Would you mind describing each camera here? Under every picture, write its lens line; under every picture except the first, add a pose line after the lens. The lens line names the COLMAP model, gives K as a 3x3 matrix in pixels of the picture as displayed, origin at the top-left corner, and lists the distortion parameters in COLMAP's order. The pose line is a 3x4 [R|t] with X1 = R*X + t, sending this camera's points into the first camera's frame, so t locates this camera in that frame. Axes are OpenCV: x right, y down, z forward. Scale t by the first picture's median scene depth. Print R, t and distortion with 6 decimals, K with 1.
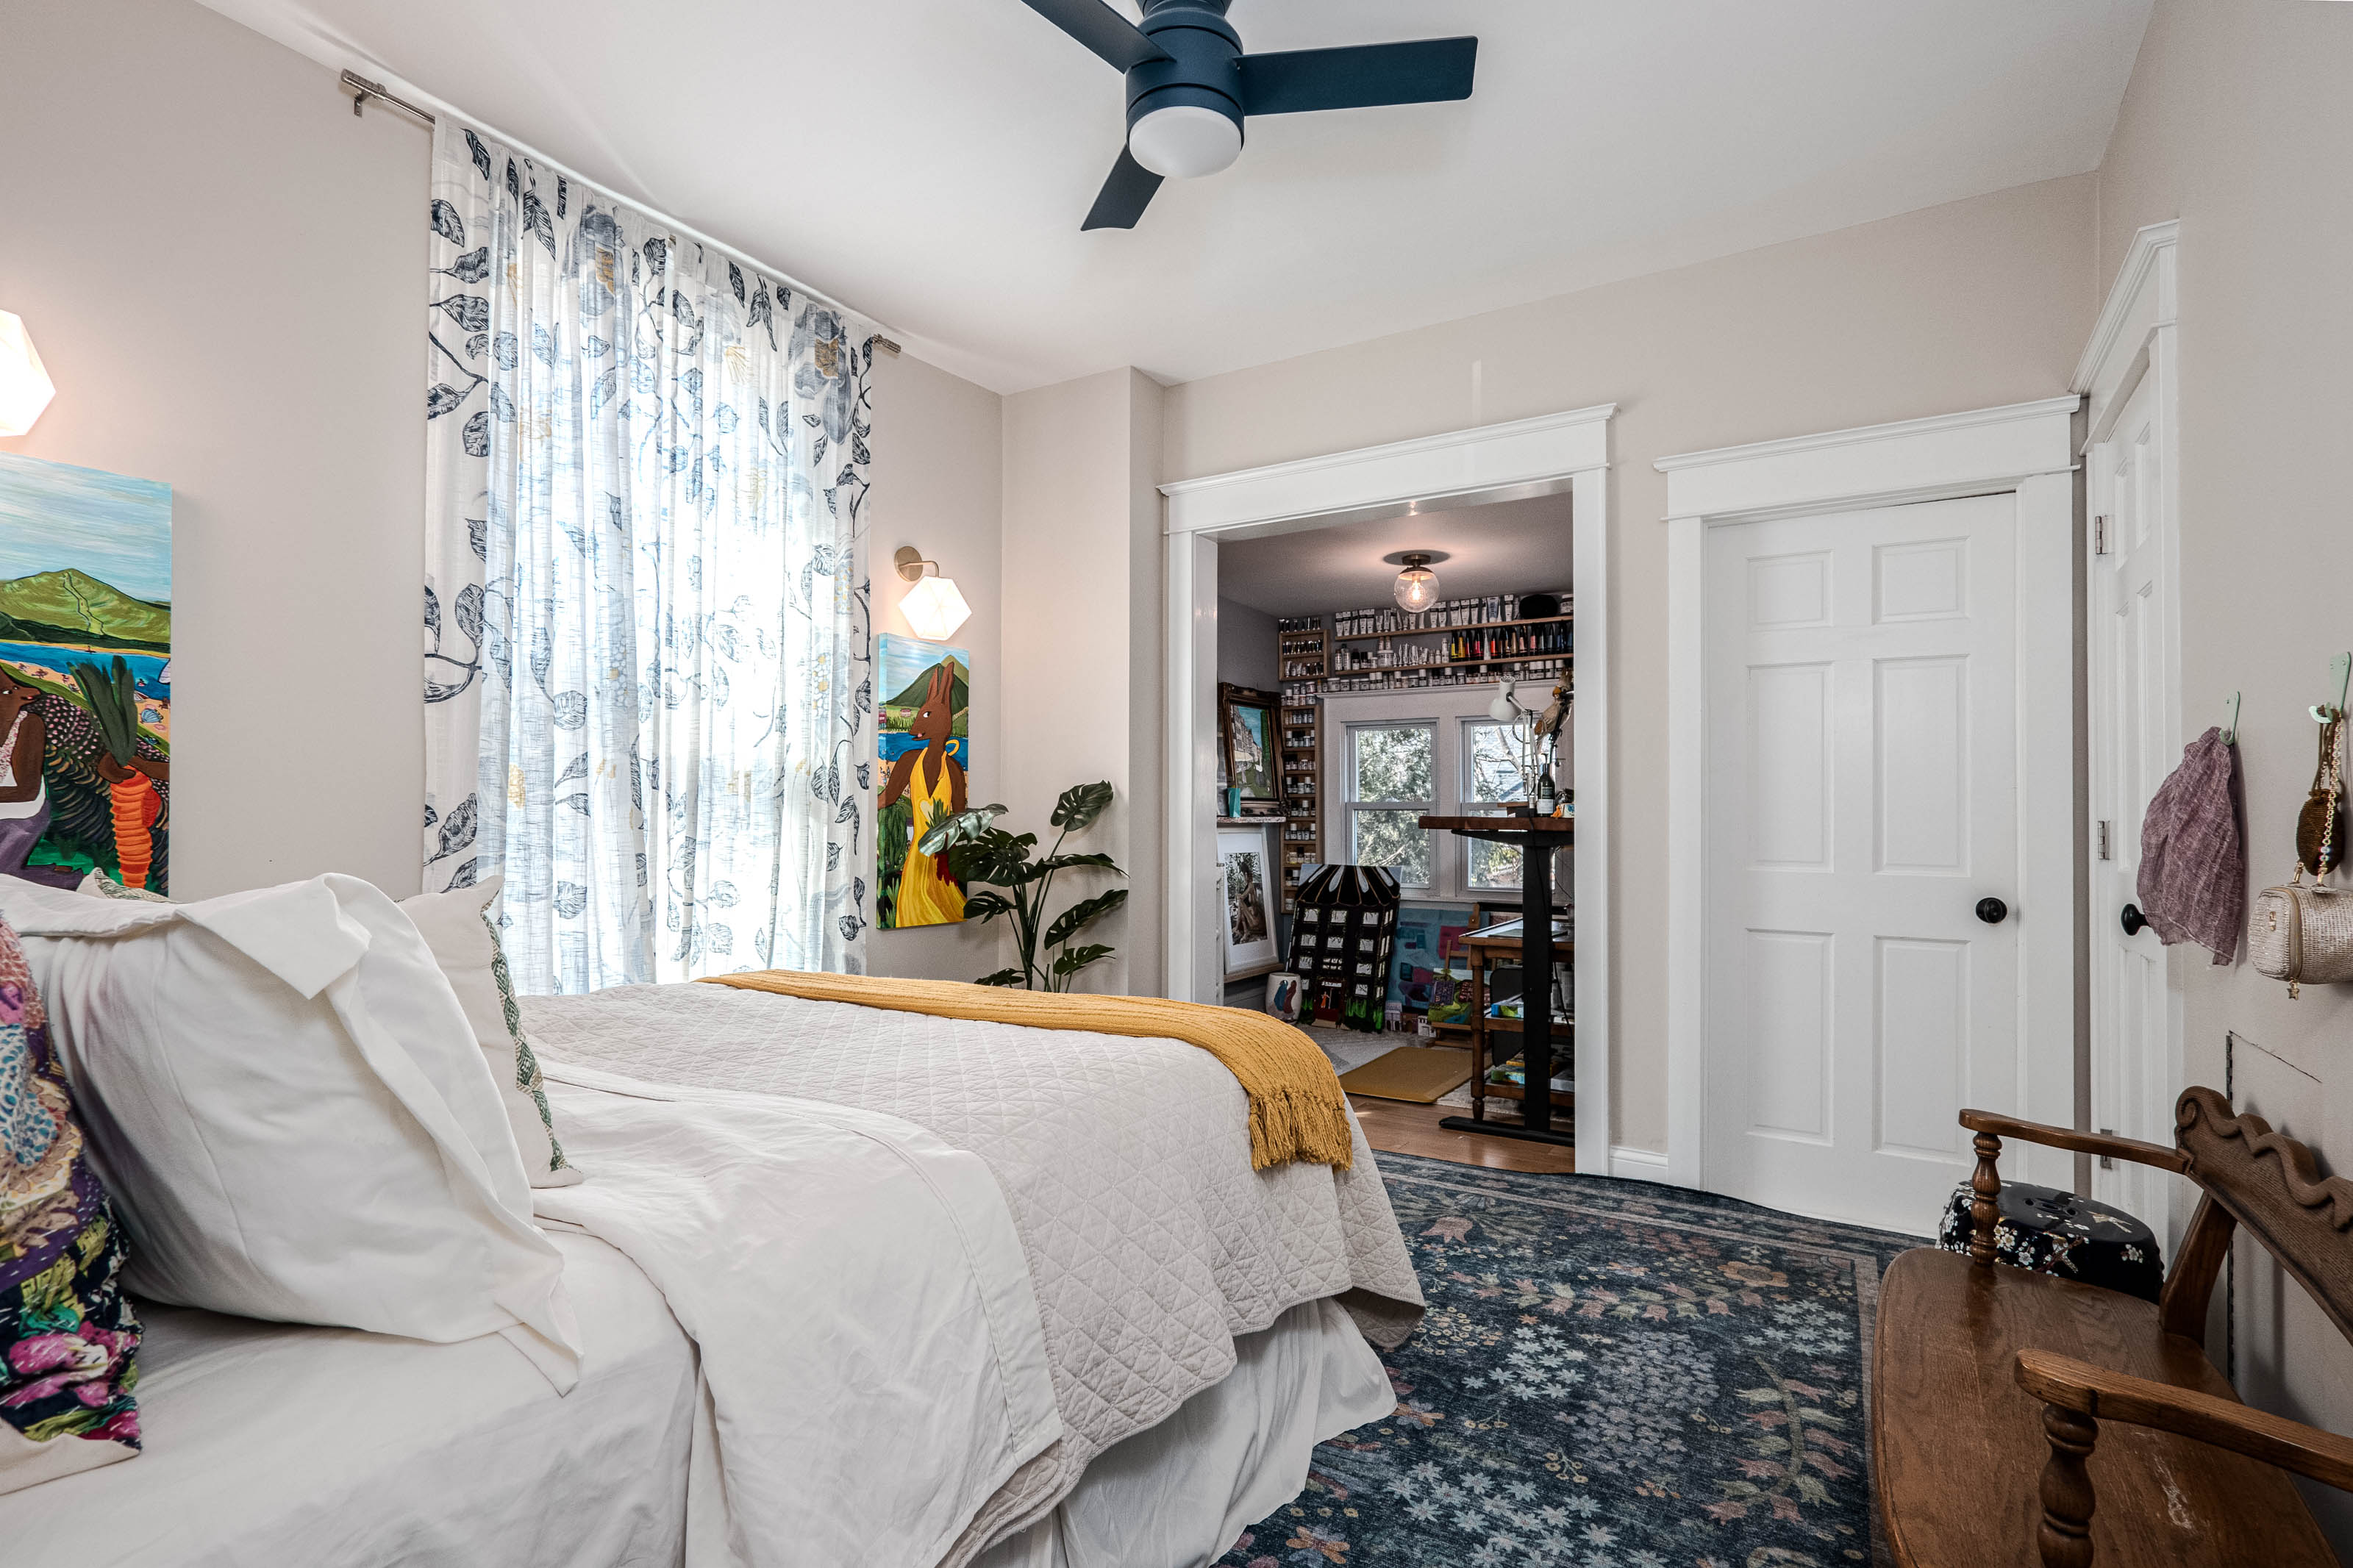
lens RADIAL K [[1126.0, 0, 1181.5], [0, 1126.0, 793.2], [0, 0, 1]] dist [-0.000760, 0.001392]
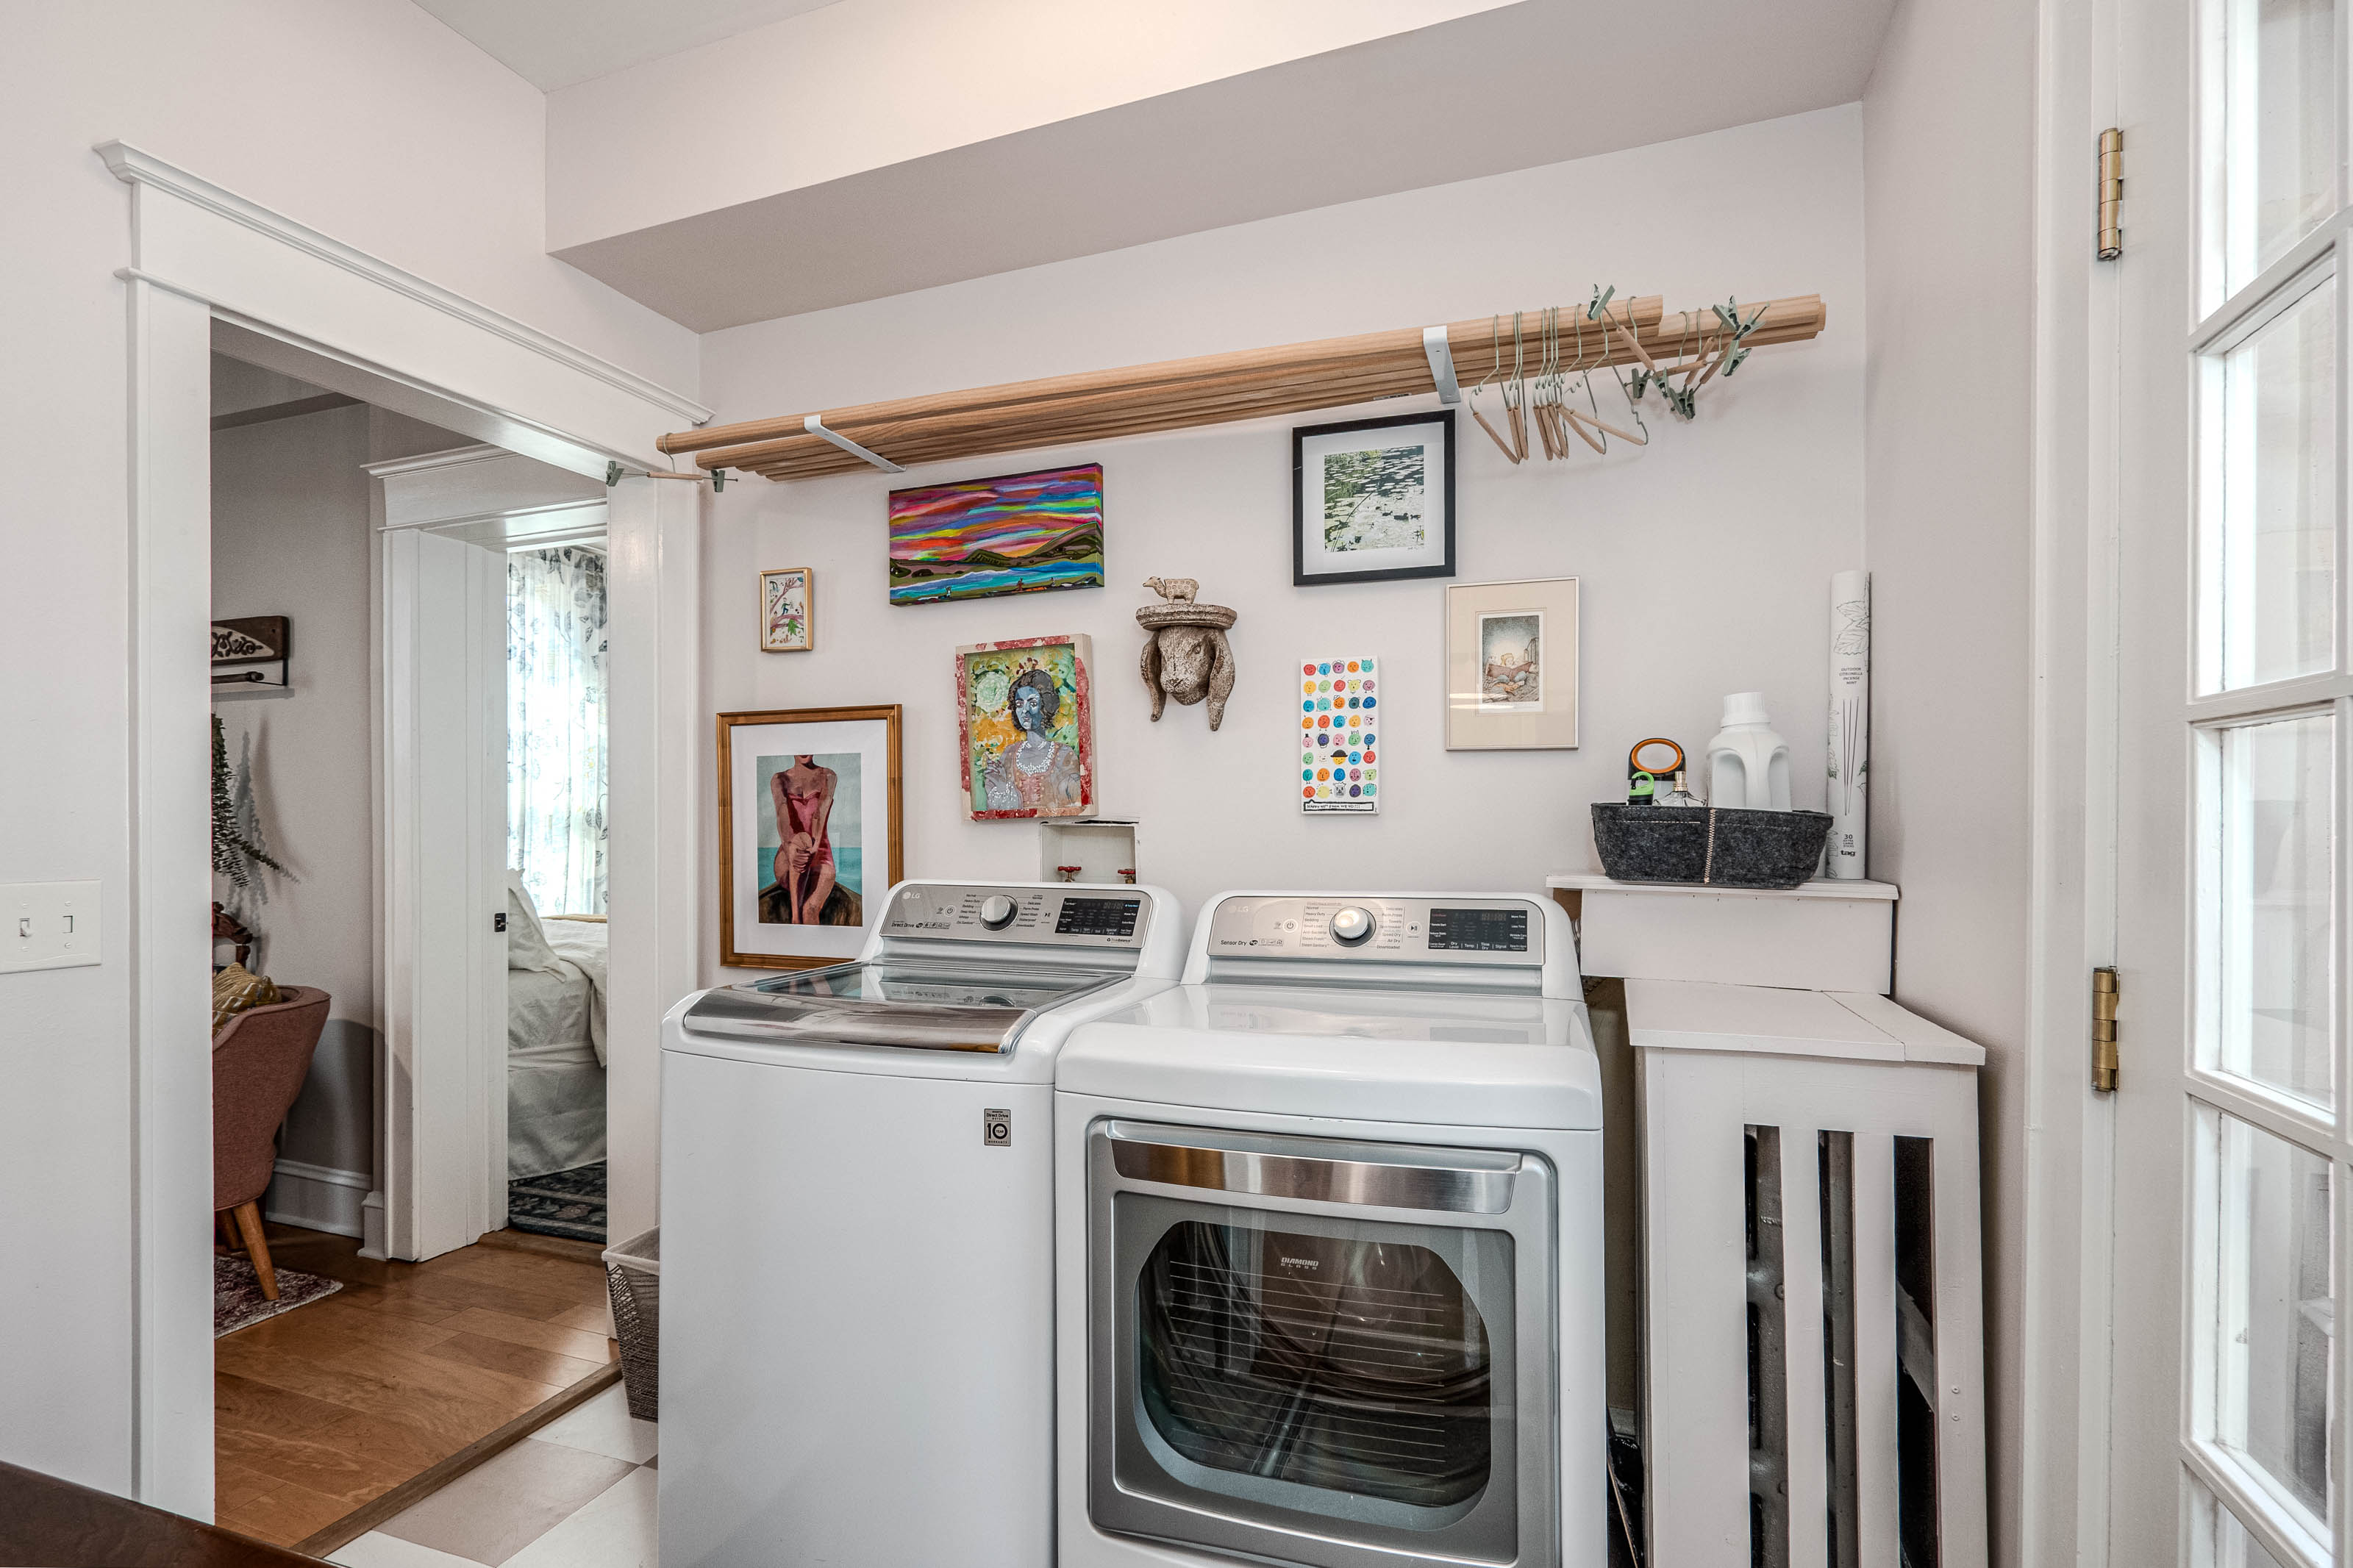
lens RADIAL K [[1126.0, 0, 1168.8], [0, 1126.0, 804.5], [0, 0, 1]] dist [-0.000760, 0.001392]
pose [[0.979264, -0.003999, 0.202548, 0.230006], [0.002180, 0.999955, 0.009200, -0.046939], [-0.202575, -0.008568, 0.979229, -0.988945]]
